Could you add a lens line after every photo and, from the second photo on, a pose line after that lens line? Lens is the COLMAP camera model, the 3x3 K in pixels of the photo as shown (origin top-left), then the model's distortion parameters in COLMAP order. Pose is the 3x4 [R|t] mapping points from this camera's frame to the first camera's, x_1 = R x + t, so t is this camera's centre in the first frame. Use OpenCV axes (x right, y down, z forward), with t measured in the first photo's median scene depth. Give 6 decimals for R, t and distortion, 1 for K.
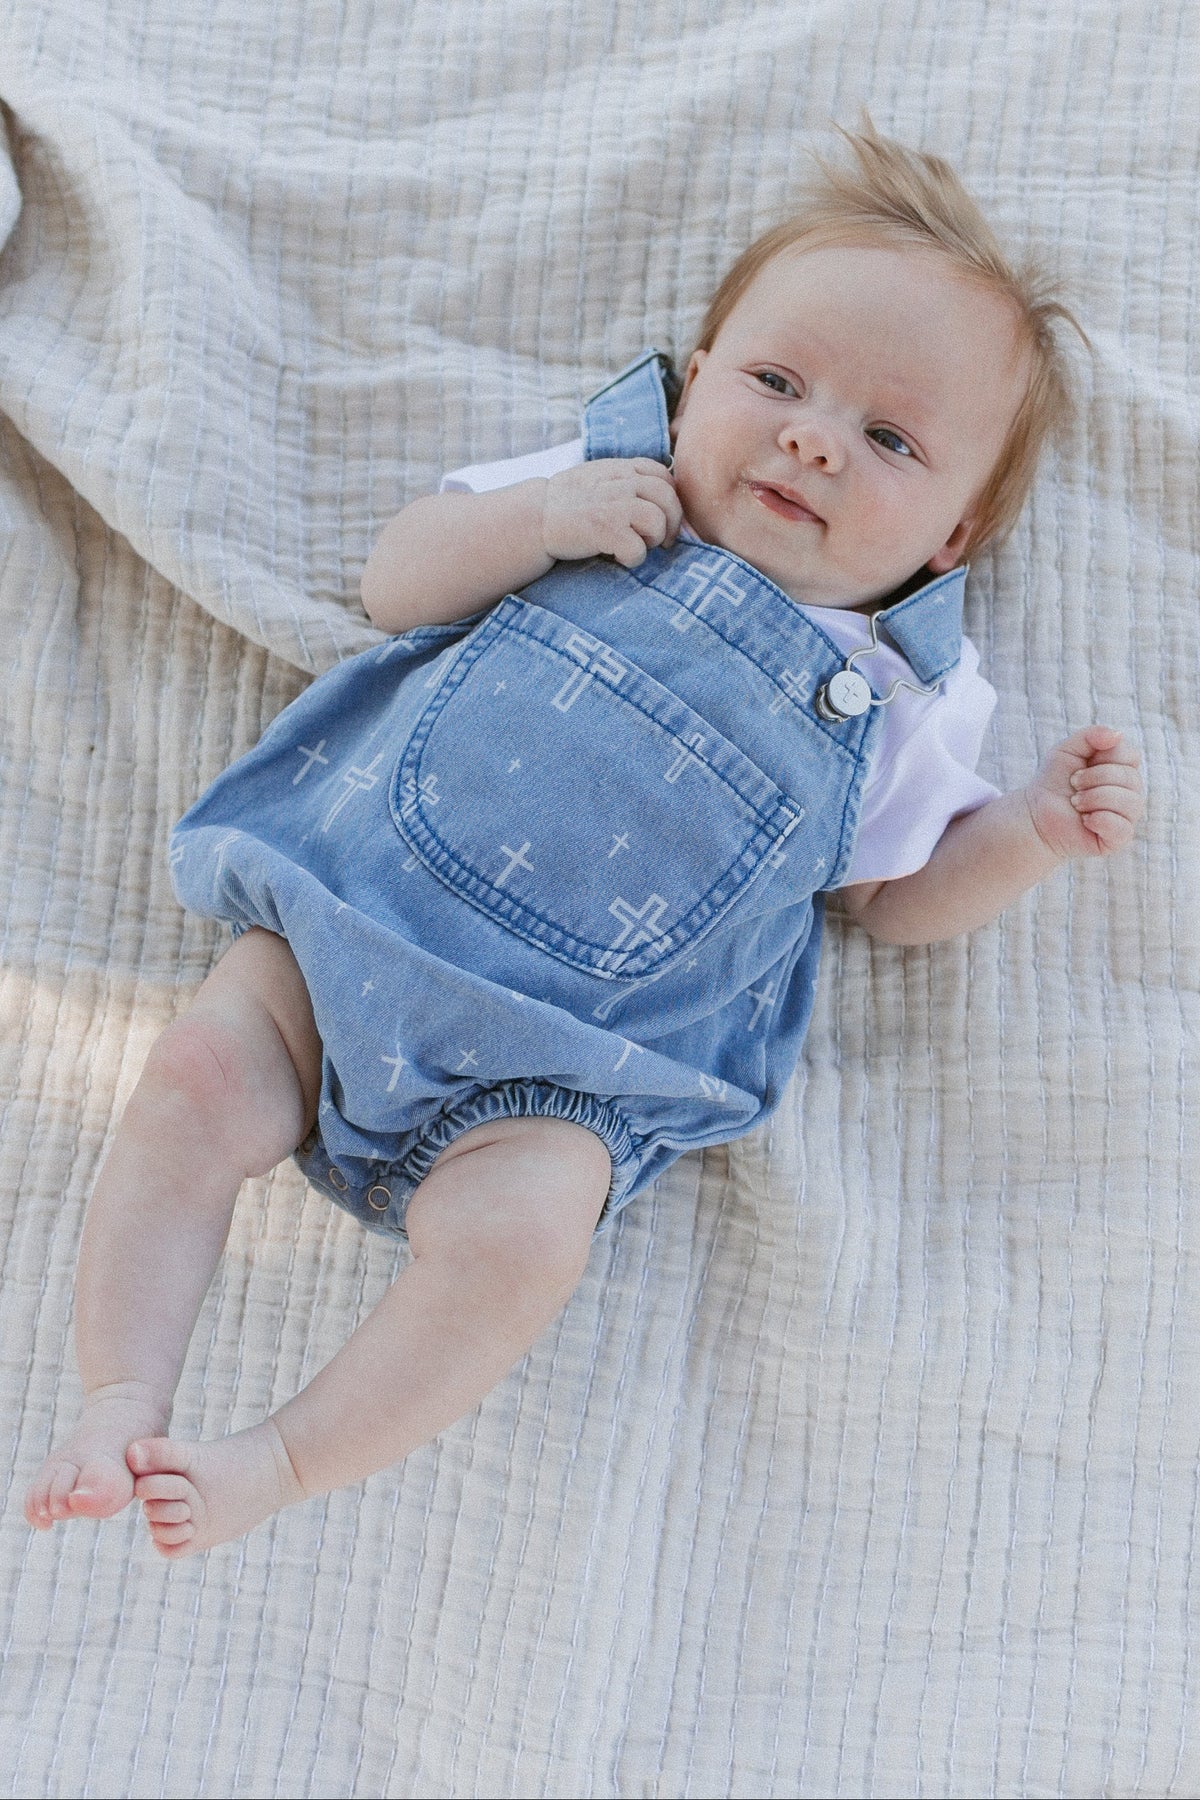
lens RADIAL K [[2746.6, 0, 600.0], [0, 2746.6, 900.0], [0, 0, 1]] dist [0.021713, 0.093113]
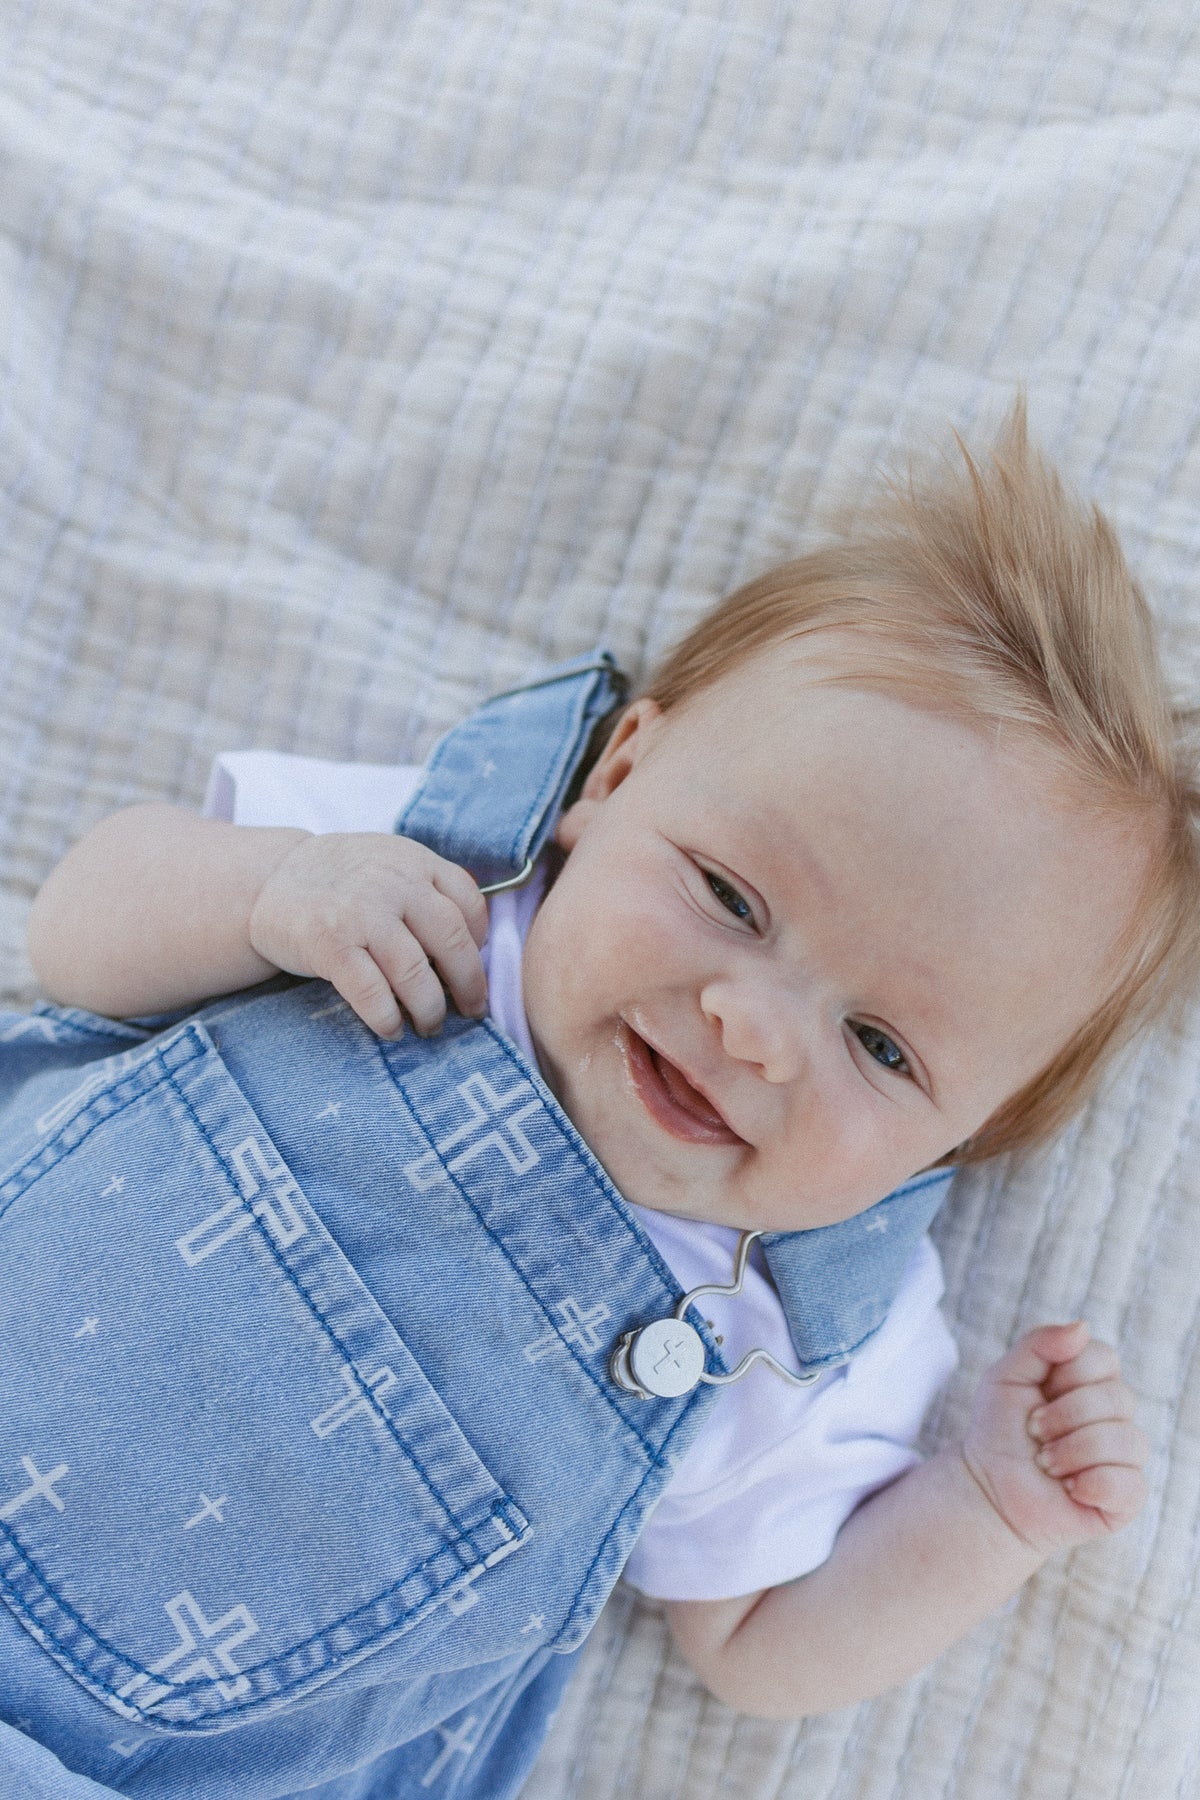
lens RADIAL K [[2624.1, 0, 549.0], [0, 2624.1, 1049.5], [0, 0, 1]] dist [0.019065, 0.087962]
pose [[0.953015, 0.280800, -0.113635, 0.112767], [-0.268168, 0.956529, 0.114625, -0.198655], [0.140882, -0.078766, 0.986888, 0.441577]]
